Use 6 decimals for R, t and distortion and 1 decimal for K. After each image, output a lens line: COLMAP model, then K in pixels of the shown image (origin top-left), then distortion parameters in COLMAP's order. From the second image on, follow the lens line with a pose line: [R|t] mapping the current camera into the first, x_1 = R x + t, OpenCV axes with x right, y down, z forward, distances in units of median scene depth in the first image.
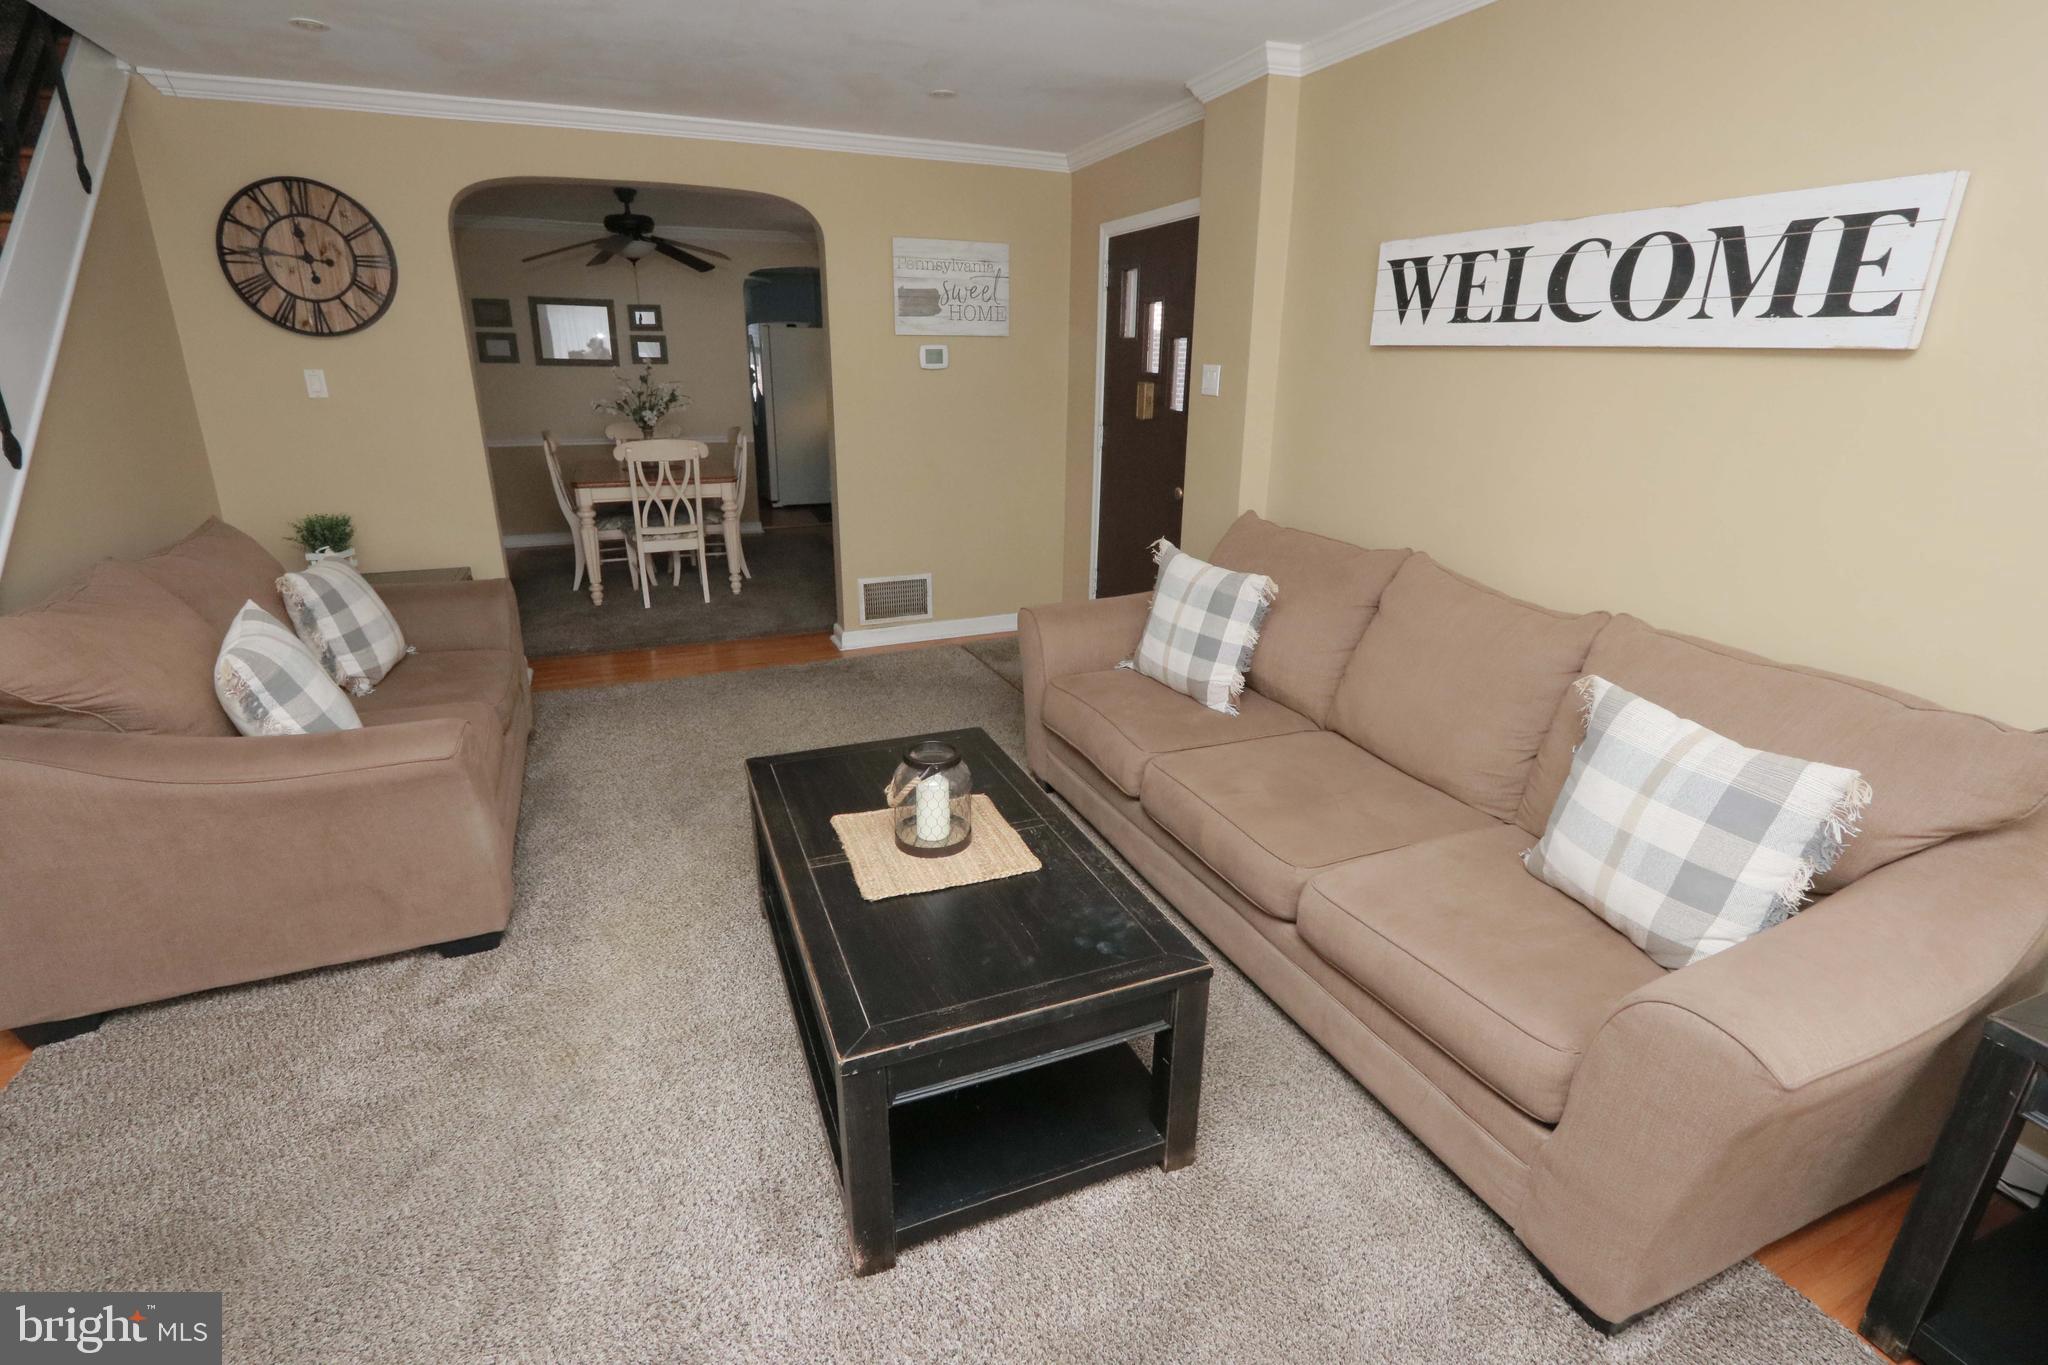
lens RADIAL K [[942.4, 0, 1023.0], [0, 942.4, 673.0], [0, 0, 1]] dist [-0.022424, 0.004569]
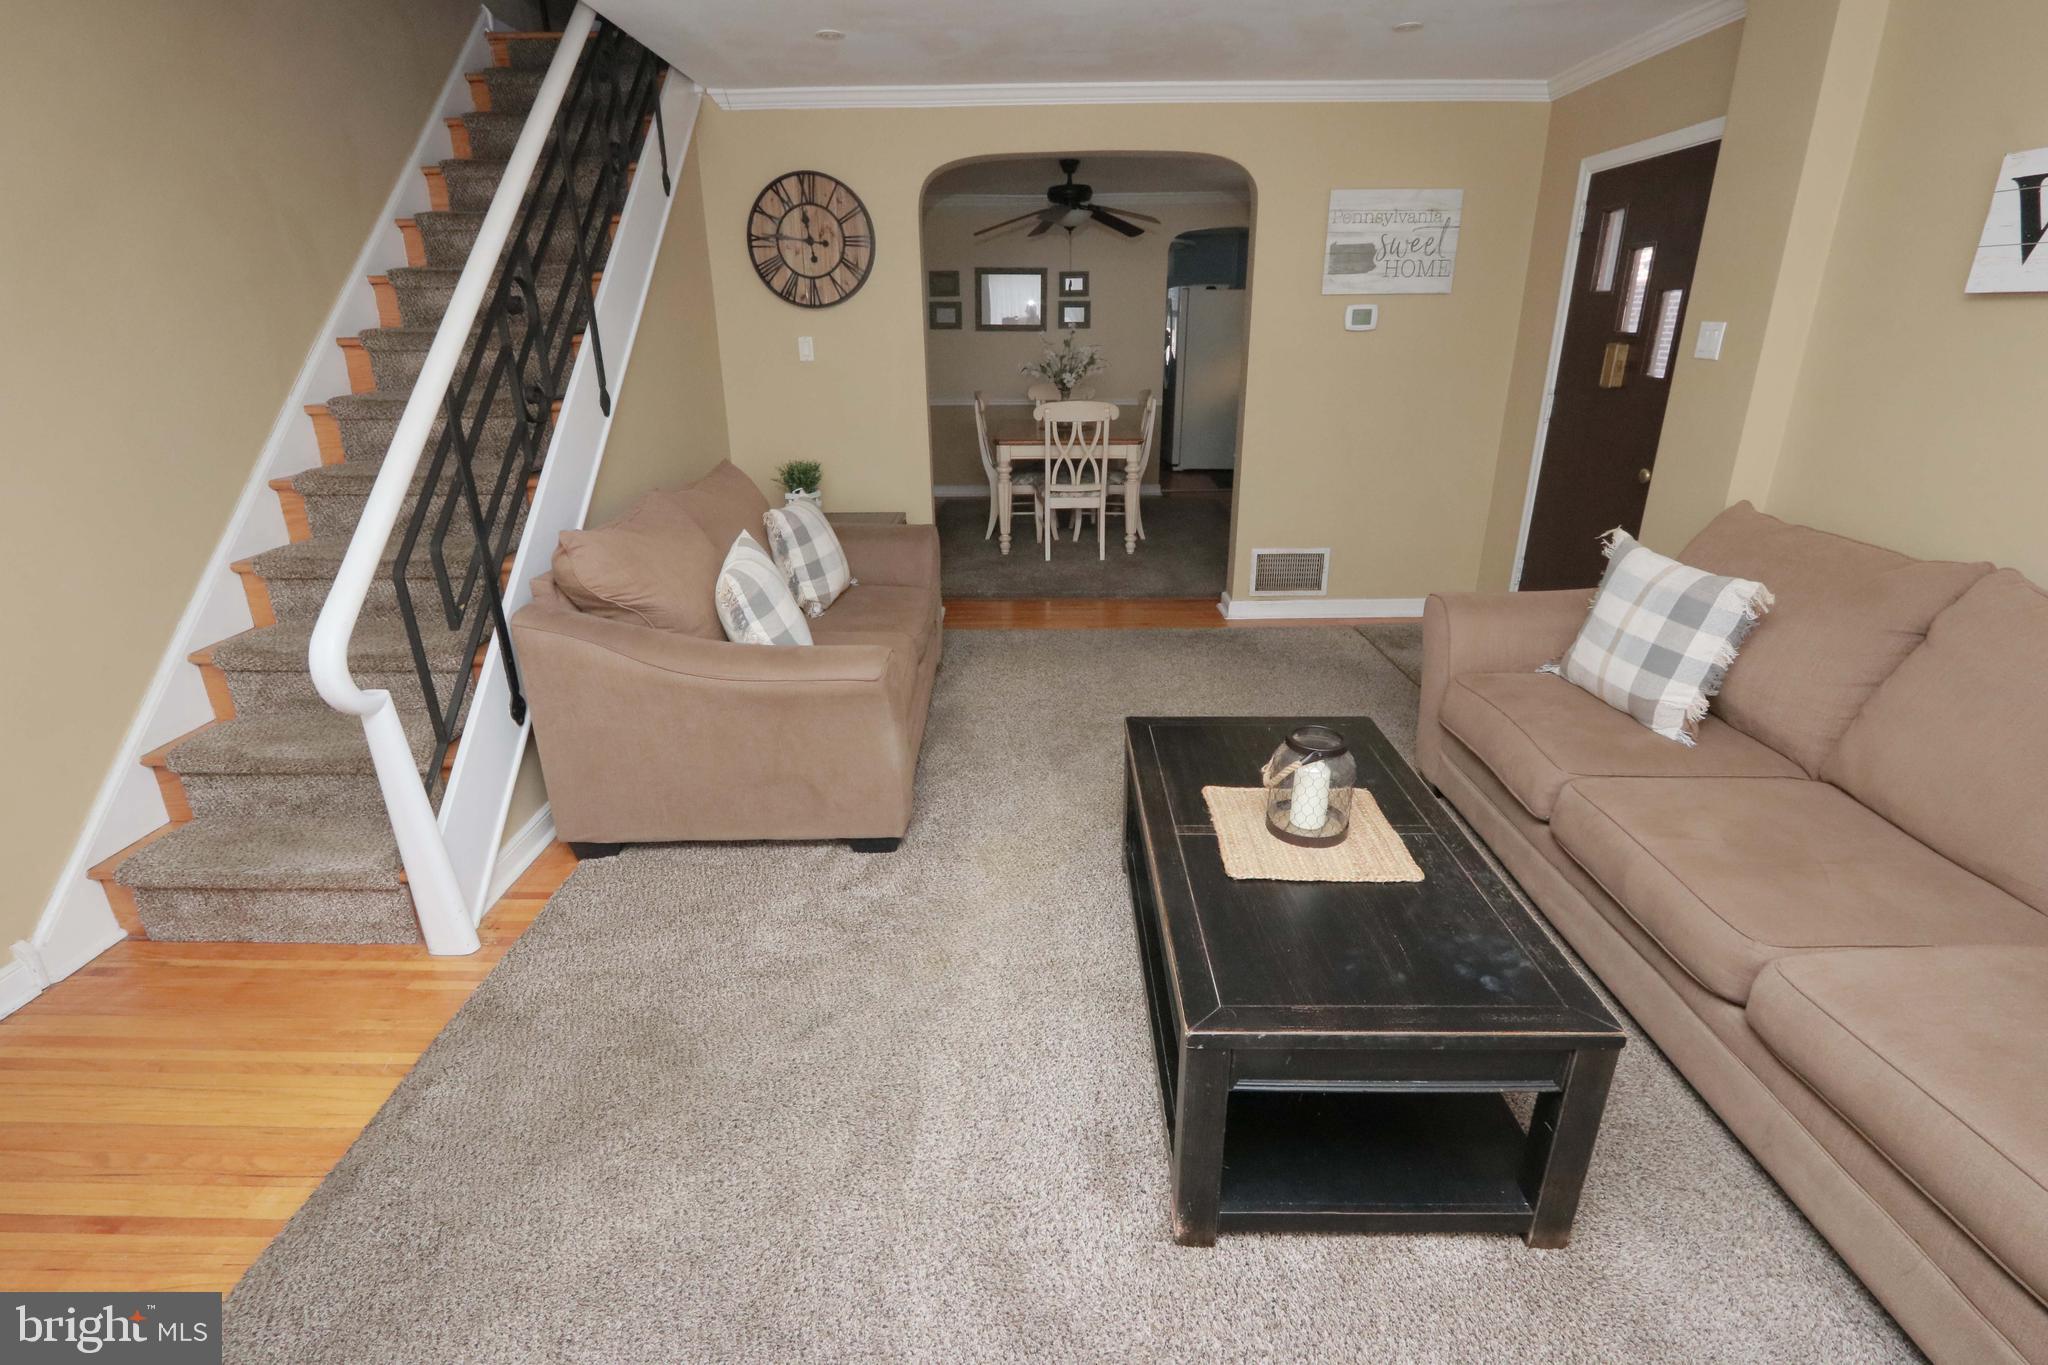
lens RADIAL K [[942.4, 0, 1022.1], [0, 942.4, 671.6], [0, 0, 1]] dist [-0.022424, 0.004569]
pose [[0.916892, 0.121159, -0.380301, -0.011075], [-0.108017, 0.992582, 0.055799, -0.002168], [0.384240, -0.010083, 0.923178, 0.006253]]
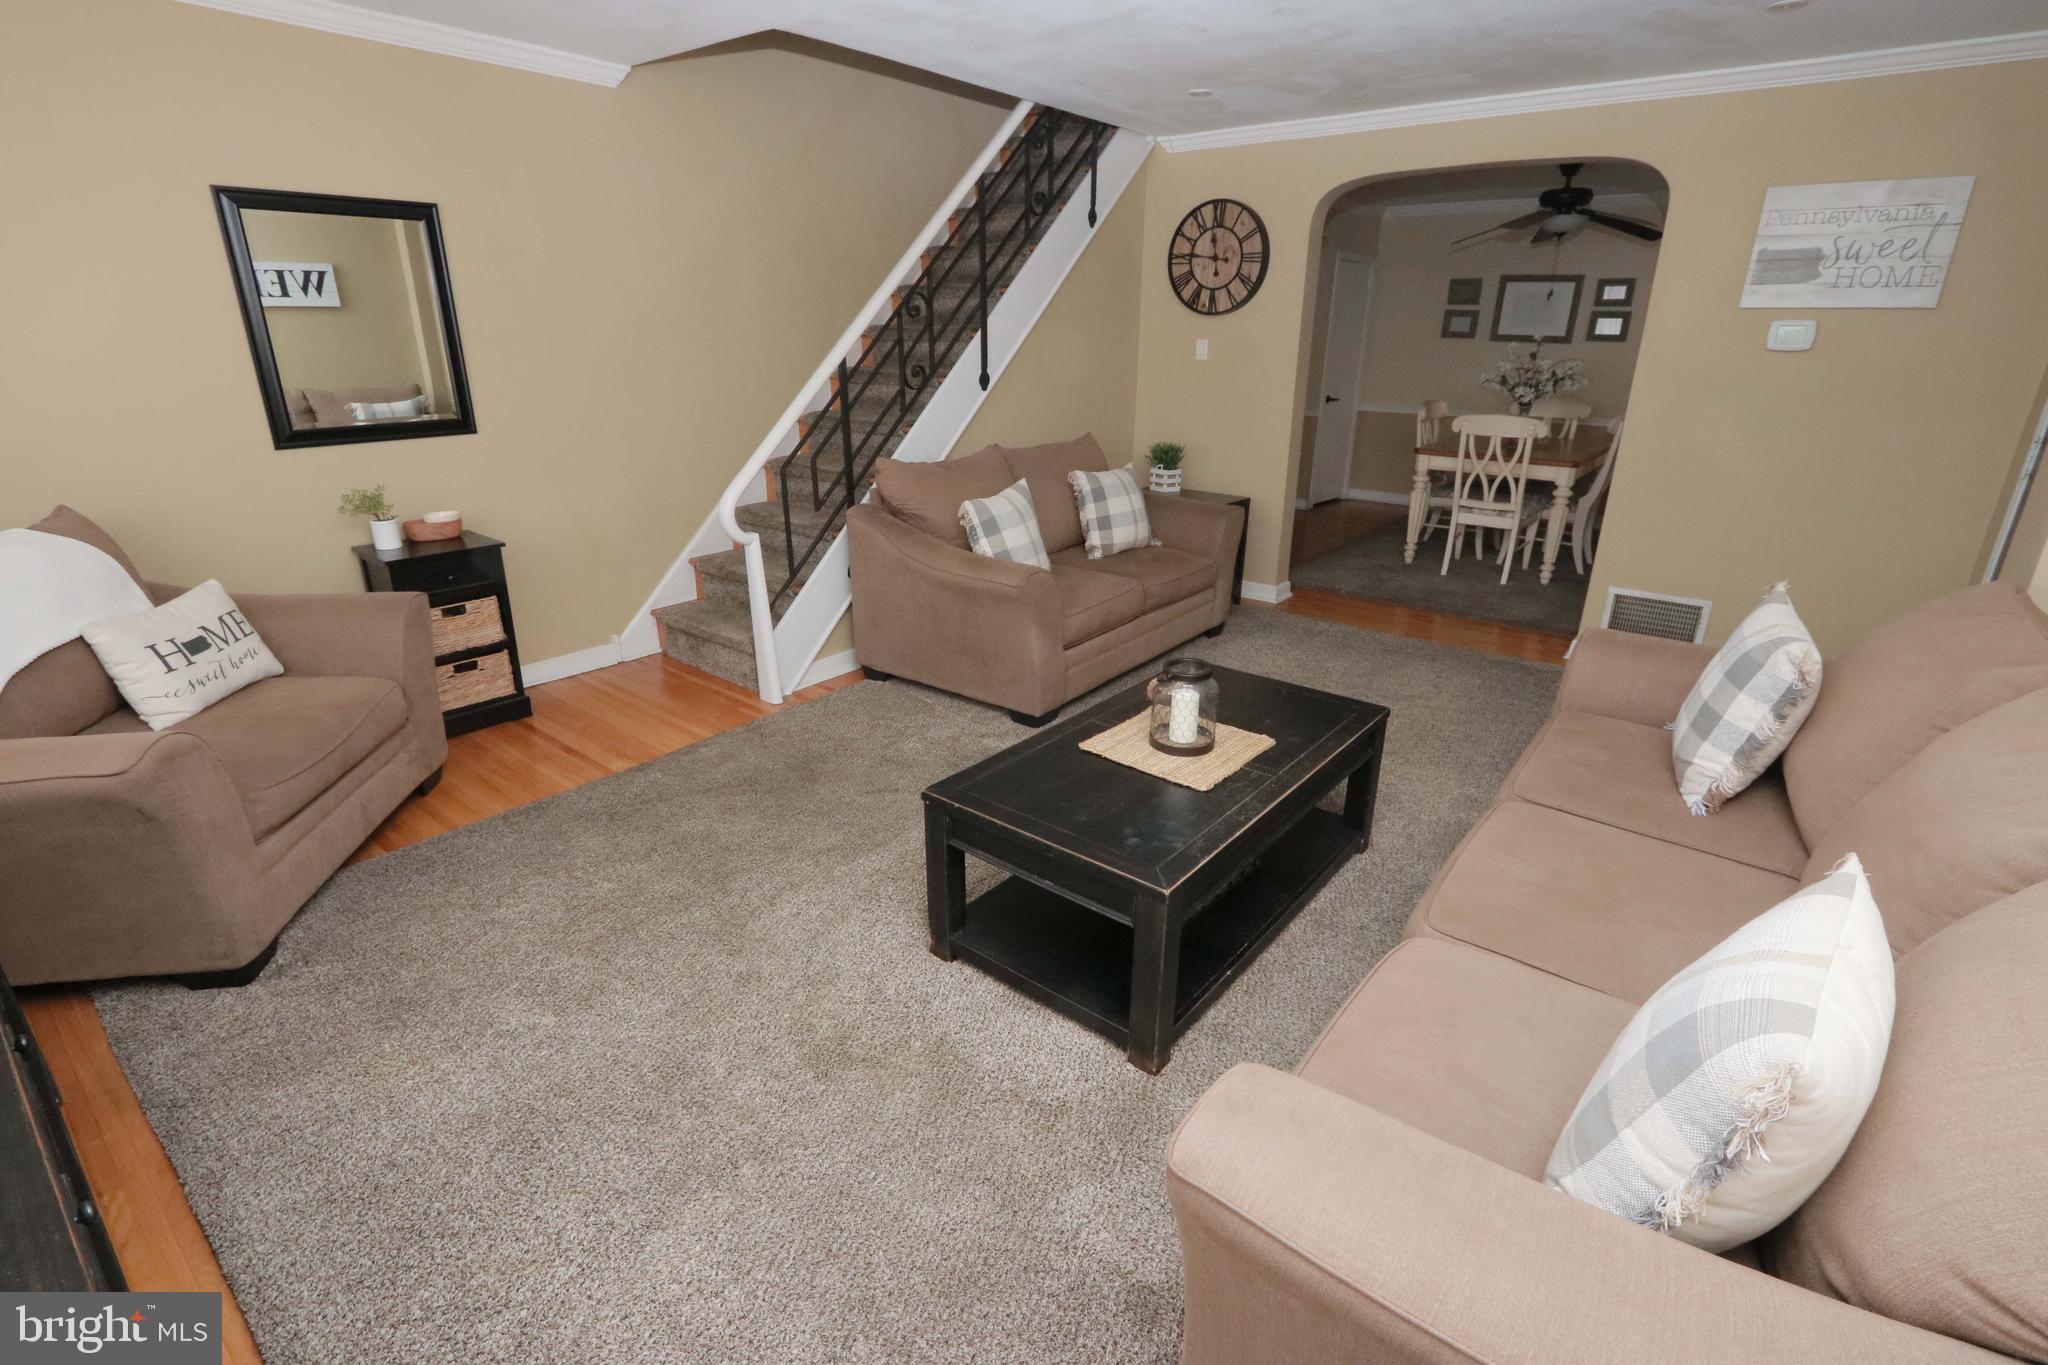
lens RADIAL K [[942.4, 0, 1023.9], [0, 942.4, 674.4], [0, 0, 1]] dist [-0.022424, 0.004569]
pose [[0.476981, 0.298736, -0.826587, 0.534930], [-0.279695, 0.943165, 0.179470, -0.042730], [0.833222, 0.145589, 0.533427, 0.138791]]
